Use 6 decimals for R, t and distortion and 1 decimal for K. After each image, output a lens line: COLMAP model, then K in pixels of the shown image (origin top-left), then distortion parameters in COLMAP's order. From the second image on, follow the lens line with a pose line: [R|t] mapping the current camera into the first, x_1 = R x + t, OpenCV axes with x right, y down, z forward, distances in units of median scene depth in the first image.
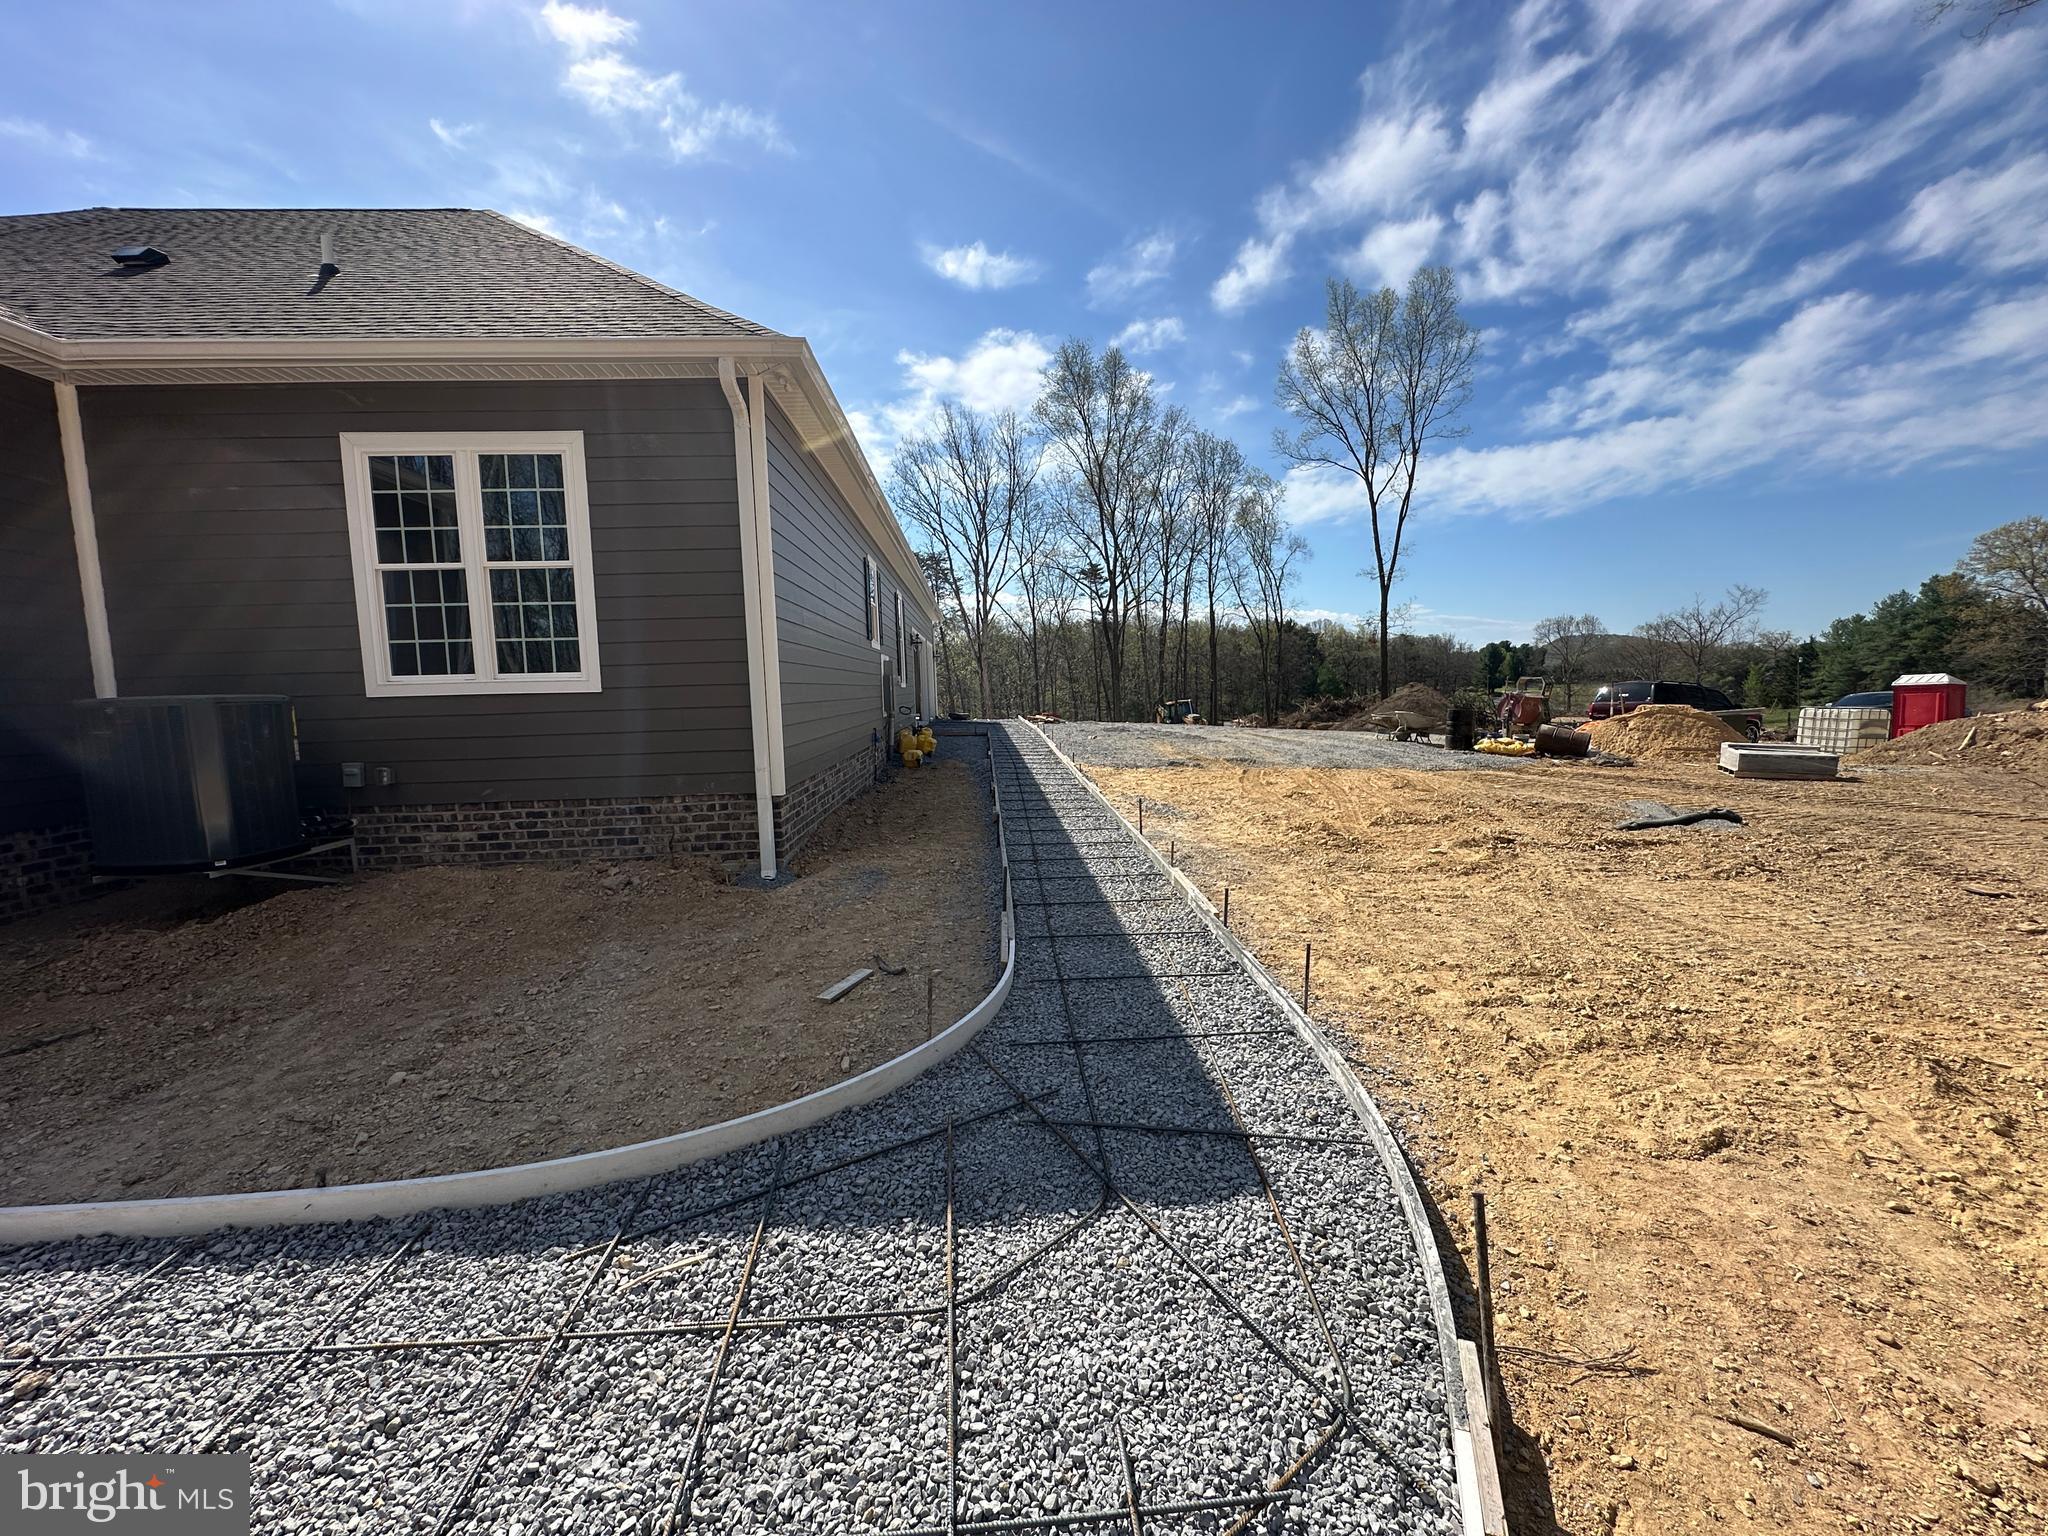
lens RADIAL K [[814.7, 0, 1020.6], [0, 814.7, 778.8], [0, 0, 1]] dist [-0.002064, 0.000284]
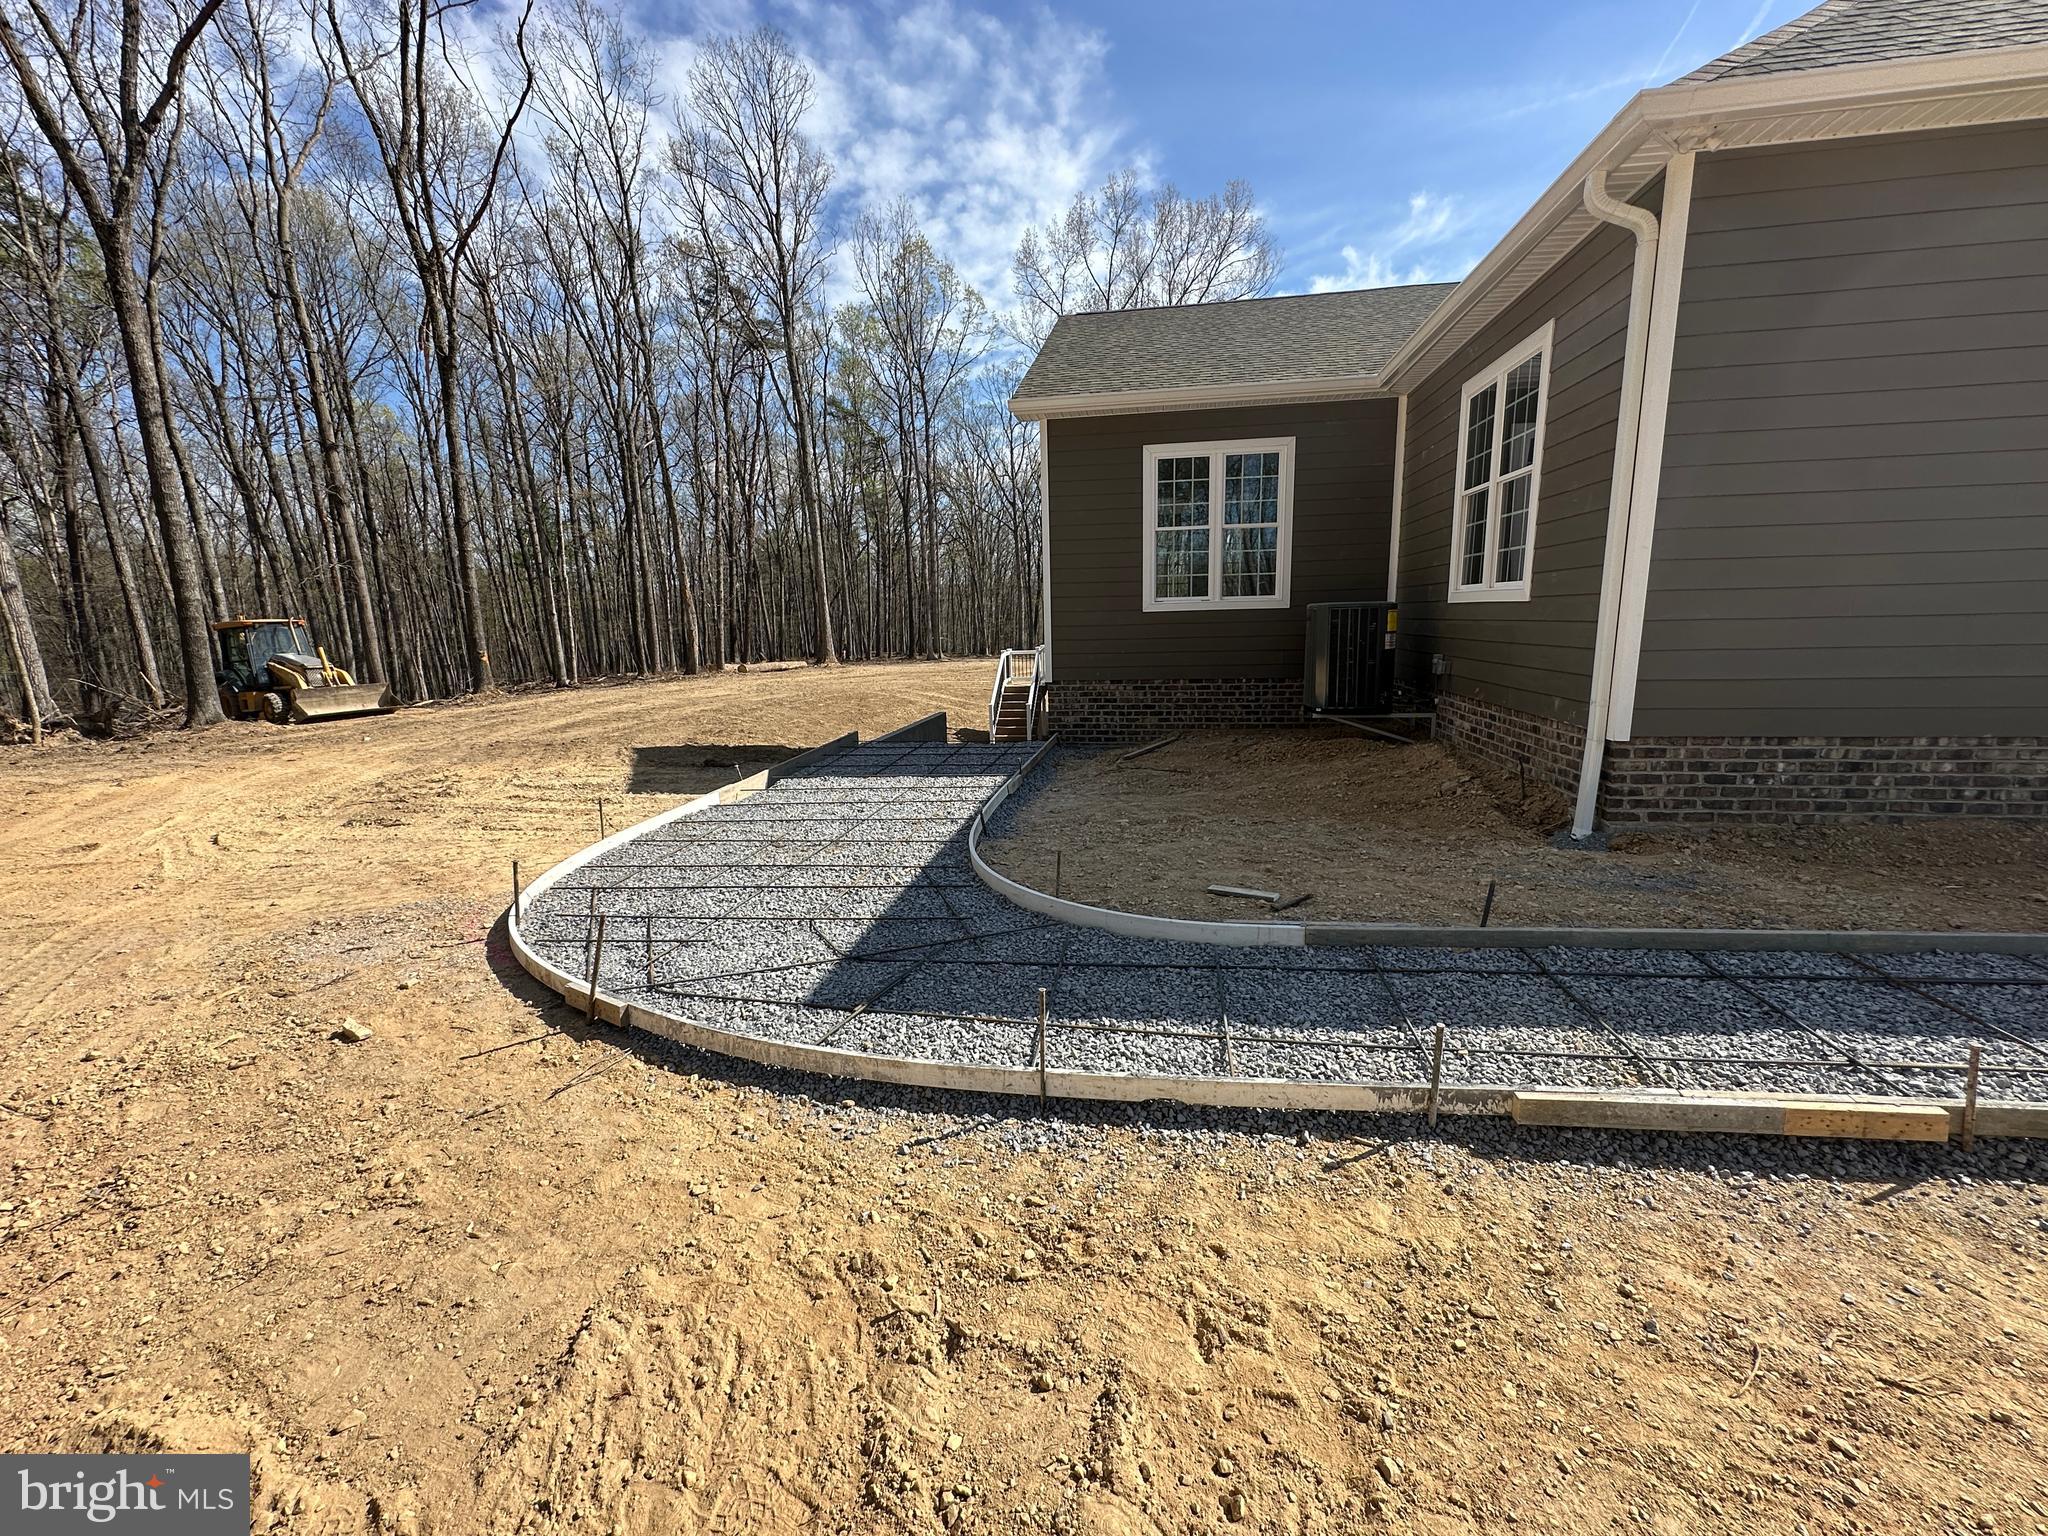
lens RADIAL K [[814.7, 0, 1030.4], [0, 814.7, 768.0], [0, 0, 1]] dist [-0.002064, 0.000284]
pose [[-0.209943, 0.209024, -0.955109, 0.935614], [-0.079524, 0.969993, 0.229761, -0.144829], [0.974474, 0.124191, -0.187021, 1.014575]]
